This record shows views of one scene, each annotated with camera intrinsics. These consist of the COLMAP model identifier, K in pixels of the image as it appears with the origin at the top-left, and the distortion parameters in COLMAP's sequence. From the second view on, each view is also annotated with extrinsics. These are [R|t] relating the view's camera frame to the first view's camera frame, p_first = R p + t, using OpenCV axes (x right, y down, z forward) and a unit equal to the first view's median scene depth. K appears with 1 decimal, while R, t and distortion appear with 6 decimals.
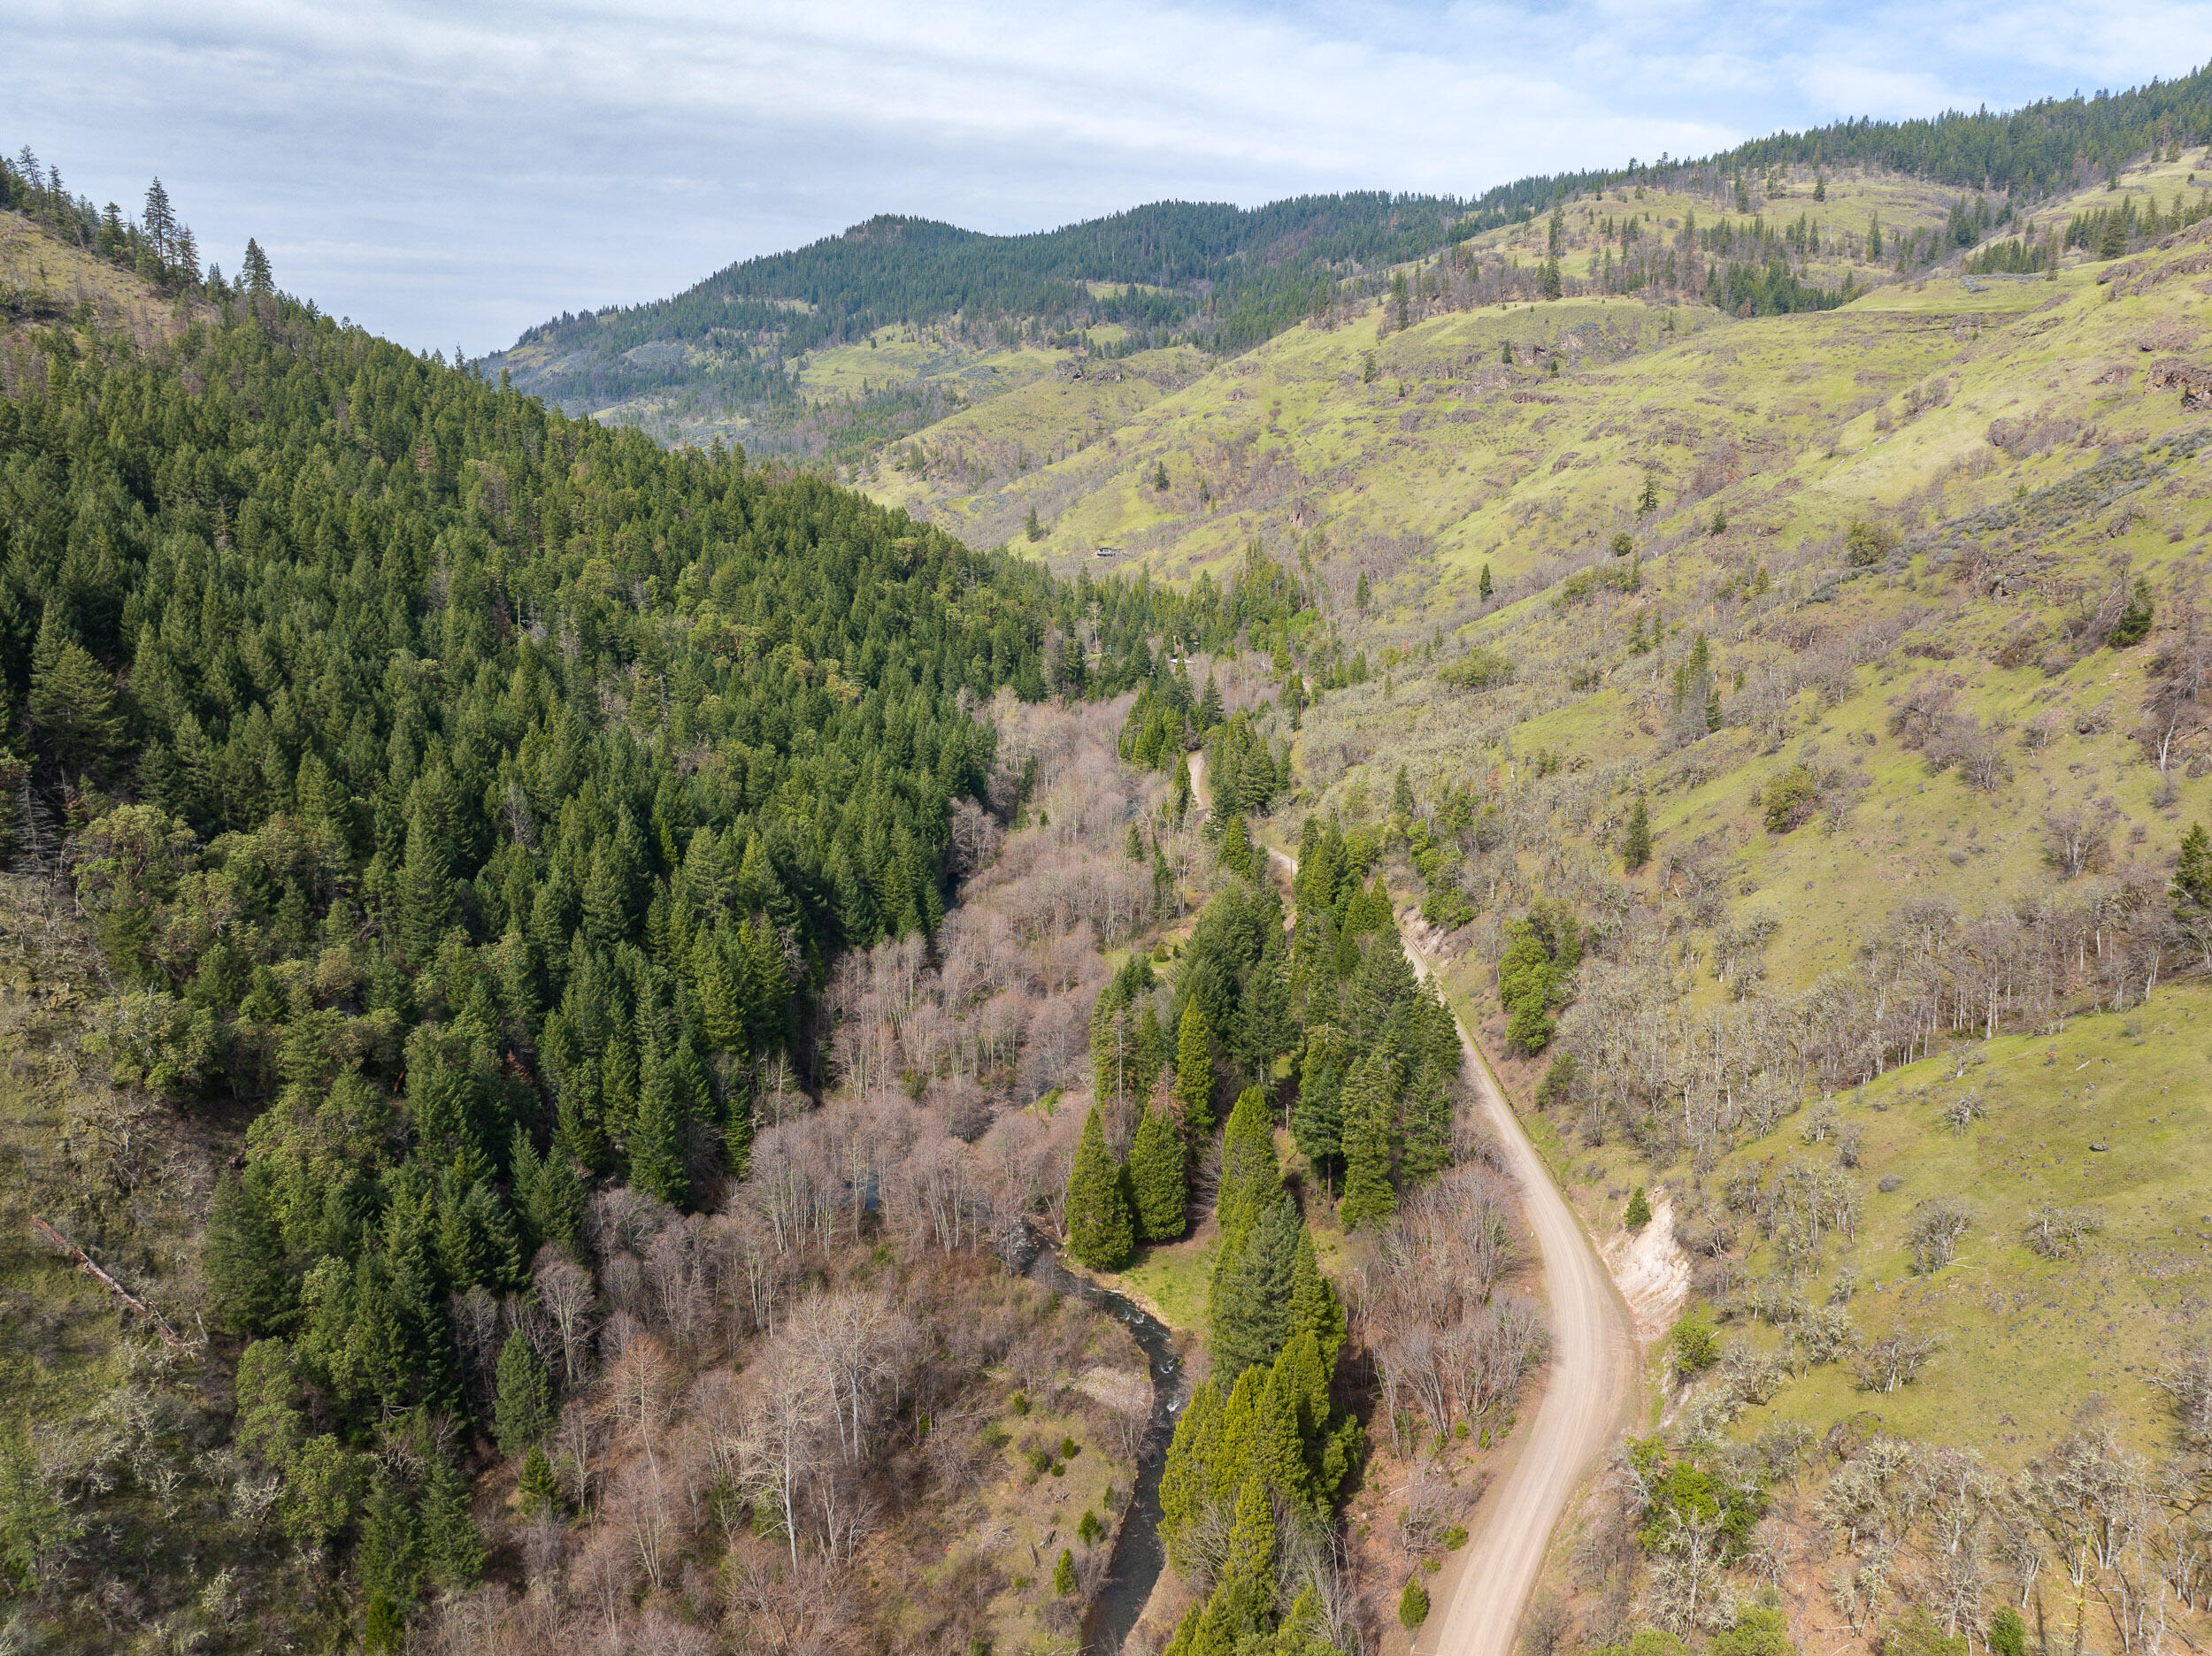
lens RADIAL K [[1578.2, 0, 1115.4], [0, 1578.2, 825.7], [0, 0, 1]] dist [-0.044225, 0.020137]
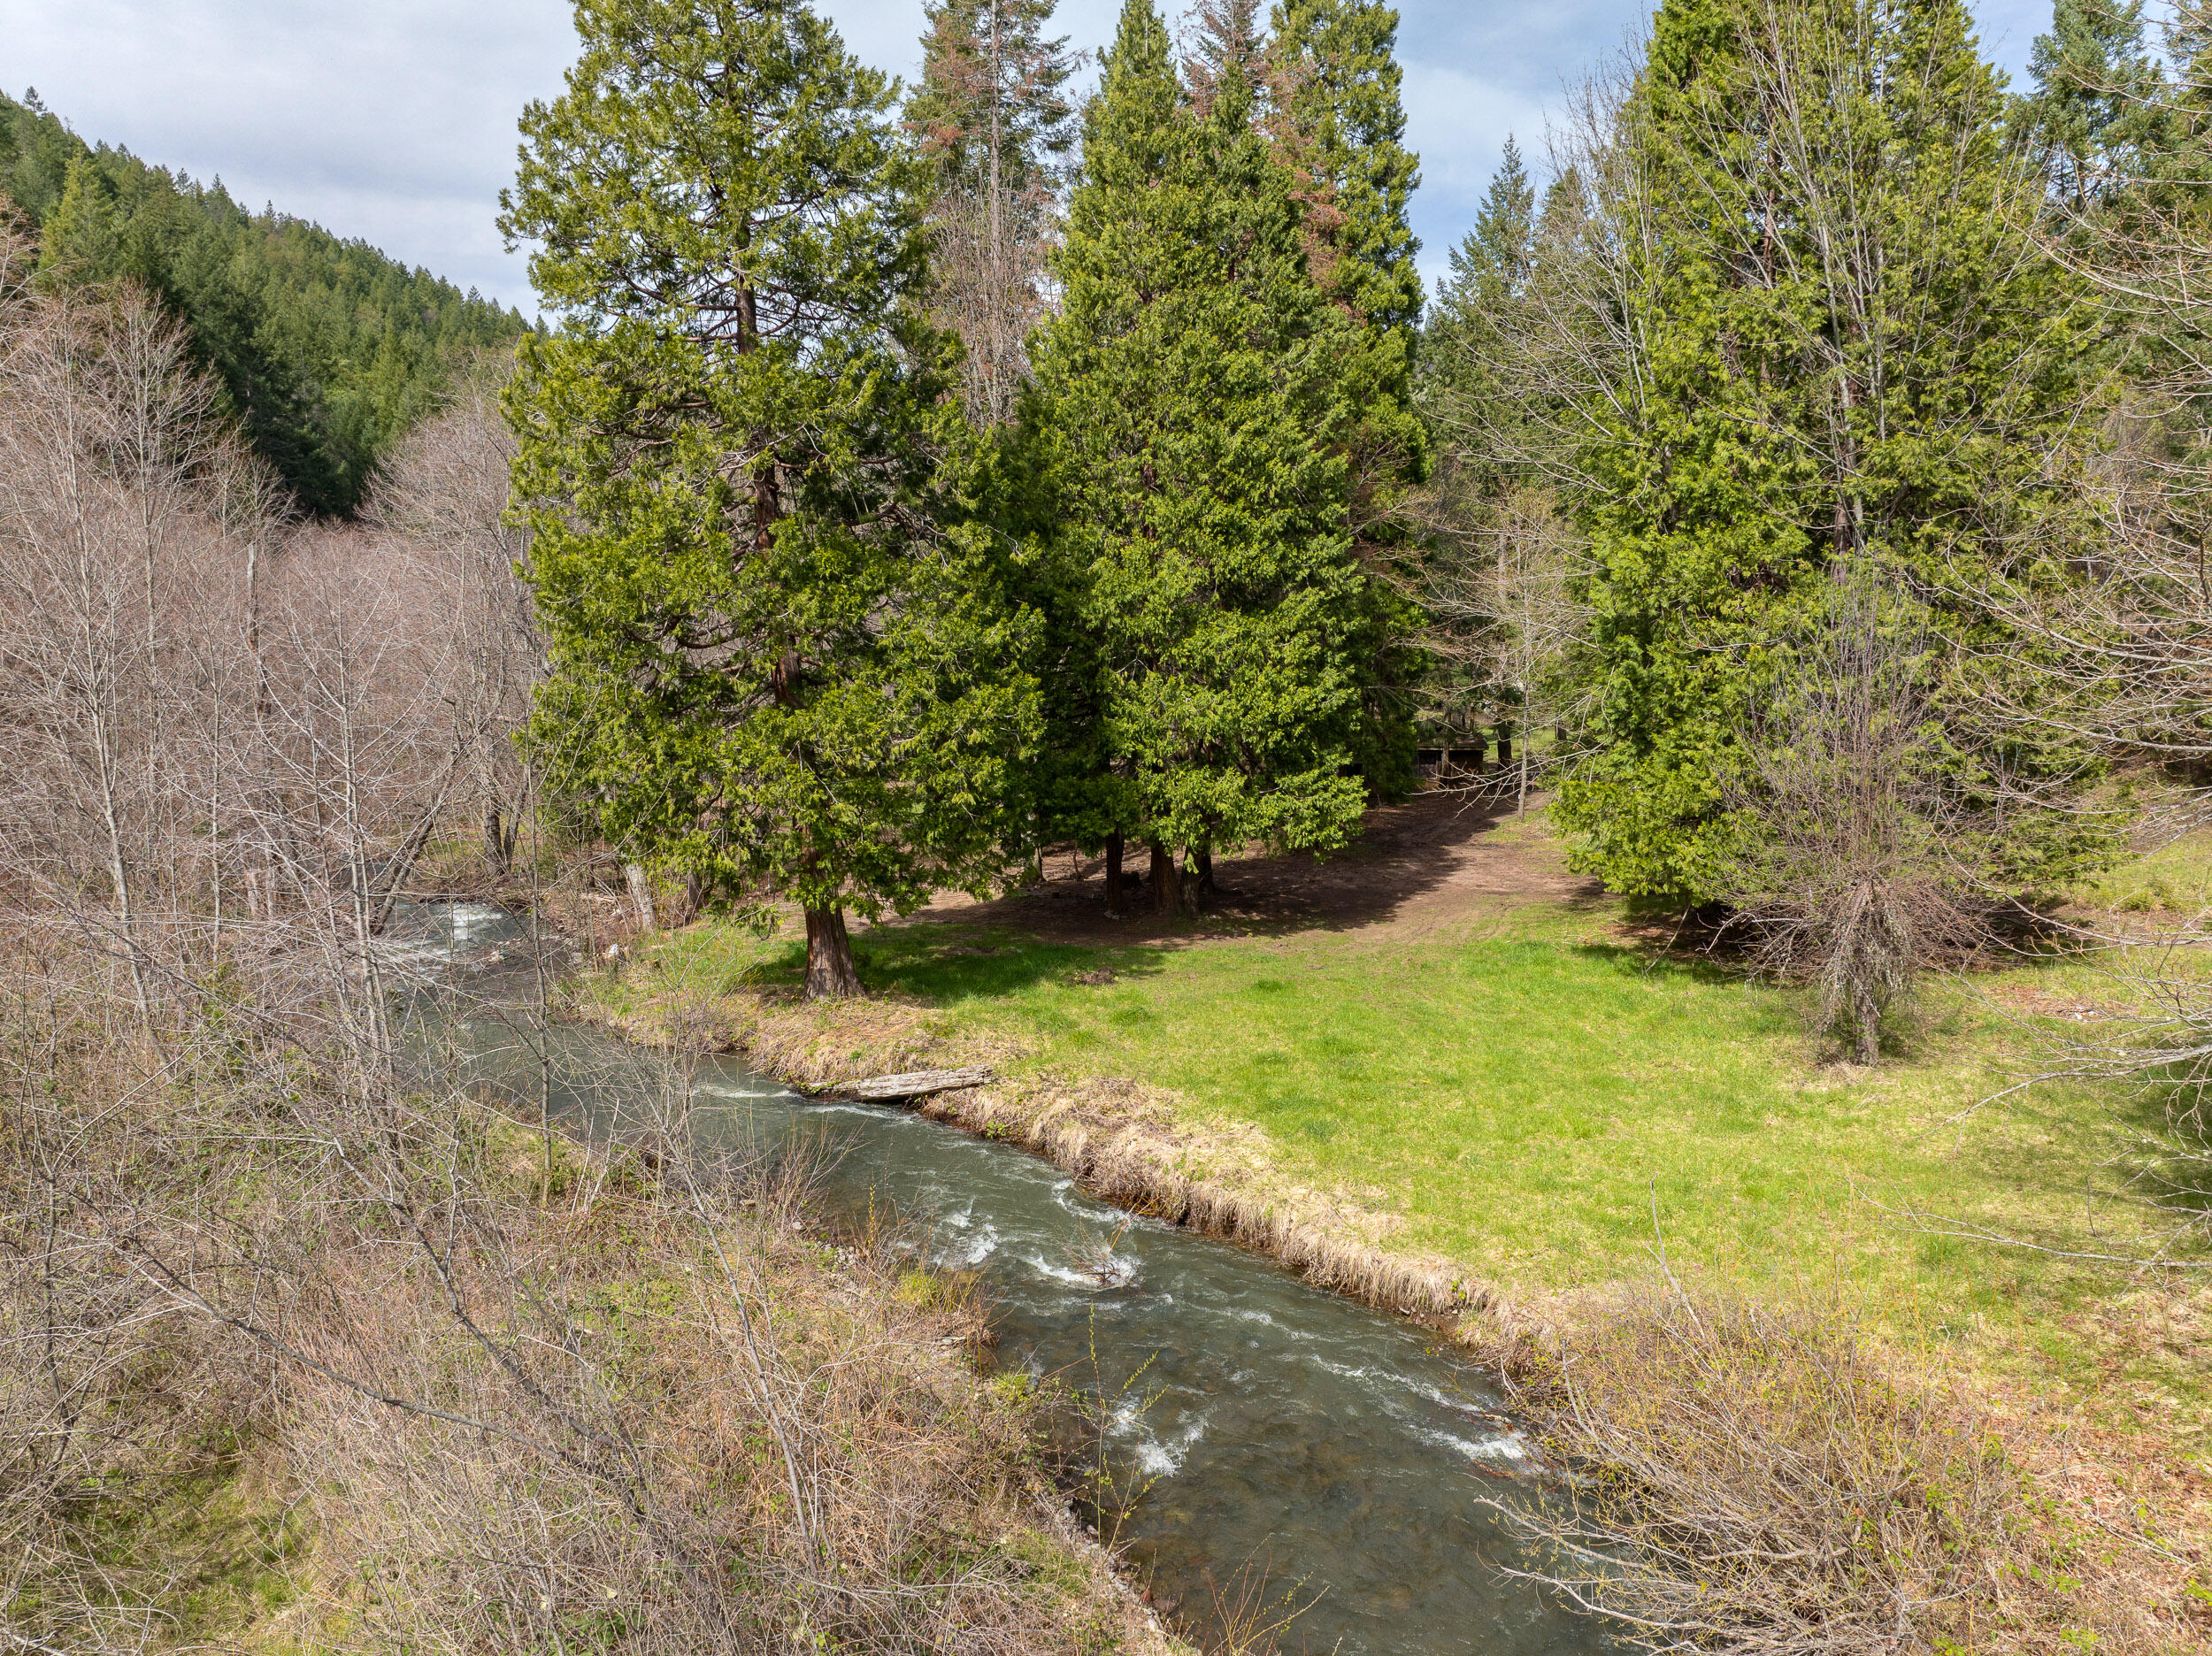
lens RADIAL K [[1578.2, 0, 1134.1], [0, 1578.2, 827.4], [0, 0, 1]] dist [-0.044225, 0.020137]
pose [[0.999111, -0.004229, 0.041949, 0.002213], [0.009494, 0.991970, -0.126120, 0.047683], [-0.041079, 0.126406, 0.991128, 0.143218]]
